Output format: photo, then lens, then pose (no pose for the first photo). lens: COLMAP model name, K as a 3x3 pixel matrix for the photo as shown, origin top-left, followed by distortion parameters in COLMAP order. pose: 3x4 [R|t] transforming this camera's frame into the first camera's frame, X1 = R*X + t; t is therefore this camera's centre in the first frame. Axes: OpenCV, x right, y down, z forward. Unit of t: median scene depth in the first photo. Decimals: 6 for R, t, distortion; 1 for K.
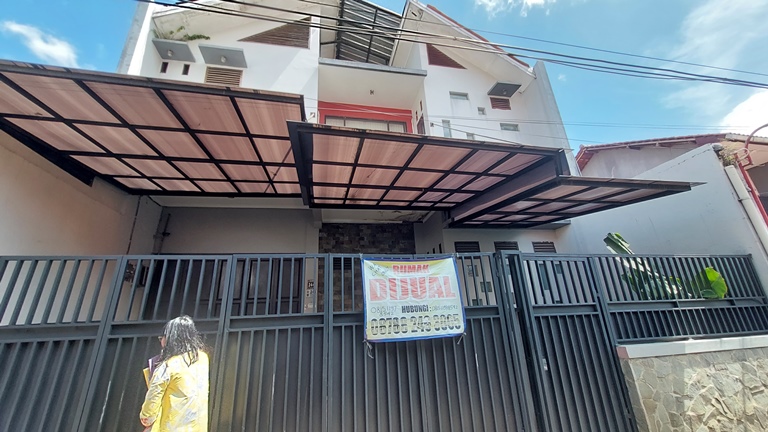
lens RADIAL K [[293.4, 0, 384.0], [0, 293.4, 216.0], [0, 0, 1]] dist [-0.002043, -0.000218]
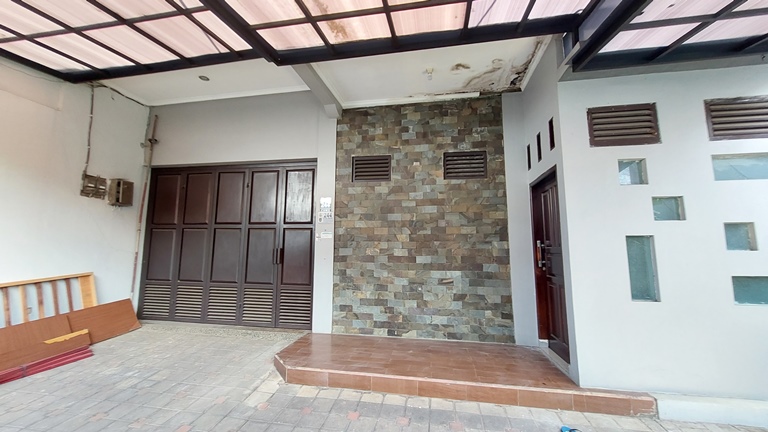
lens RADIAL K [[293.4, 0, 384.0], [0, 293.4, 216.0], [0, 0, 1]] dist [-0.002043, -0.000218]
pose [[0.926306, 0.012745, -0.376557, 0.140621], [0.078989, 0.970648, 0.227162, 0.136111], [0.368400, -0.240165, 0.898110, 0.507332]]
